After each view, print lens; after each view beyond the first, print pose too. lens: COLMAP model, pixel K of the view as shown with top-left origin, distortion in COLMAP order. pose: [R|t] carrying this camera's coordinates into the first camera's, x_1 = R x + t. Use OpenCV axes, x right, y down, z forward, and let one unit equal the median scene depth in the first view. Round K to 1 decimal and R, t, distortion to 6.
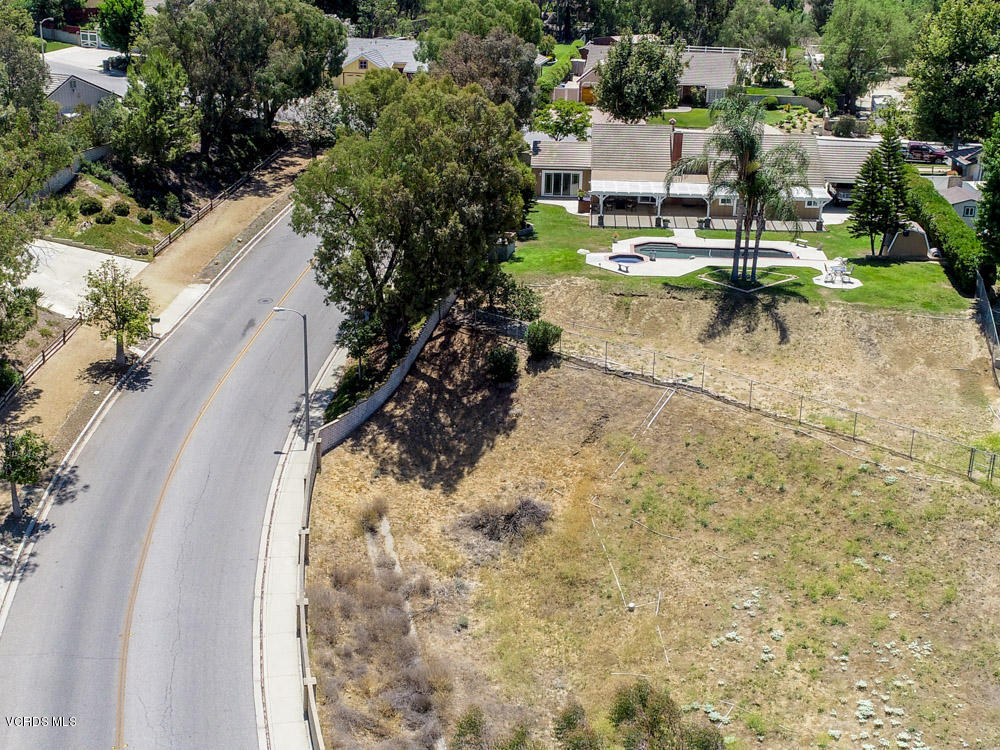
lens RADIAL K [[716.8, 0, 520.7], [0, 716.8, 371.3], [0, 0, 1]] dist [0.030362, -0.002403]
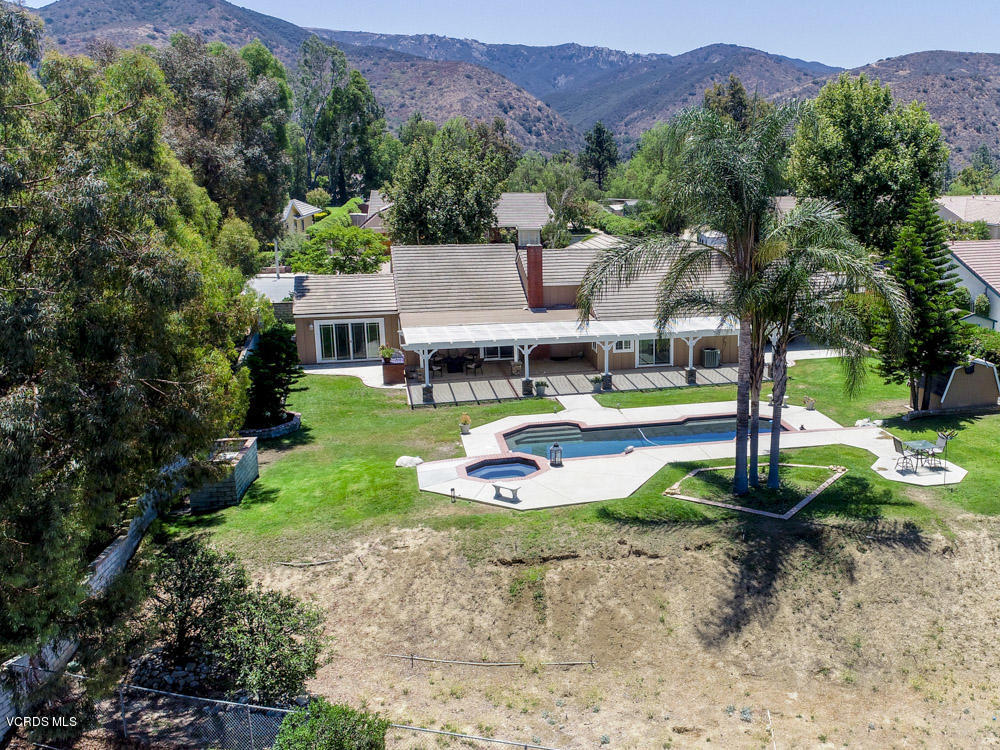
lens RADIAL K [[716.8, 0, 520.7], [0, 716.8, 371.3], [0, 0, 1]] dist [0.030362, -0.002403]
pose [[0.957002, -0.085473, 0.277205, 0.029006], [0.147627, 0.966106, -0.211767, -0.103474], [-0.249709, 0.243584, 0.937183, 0.477591]]
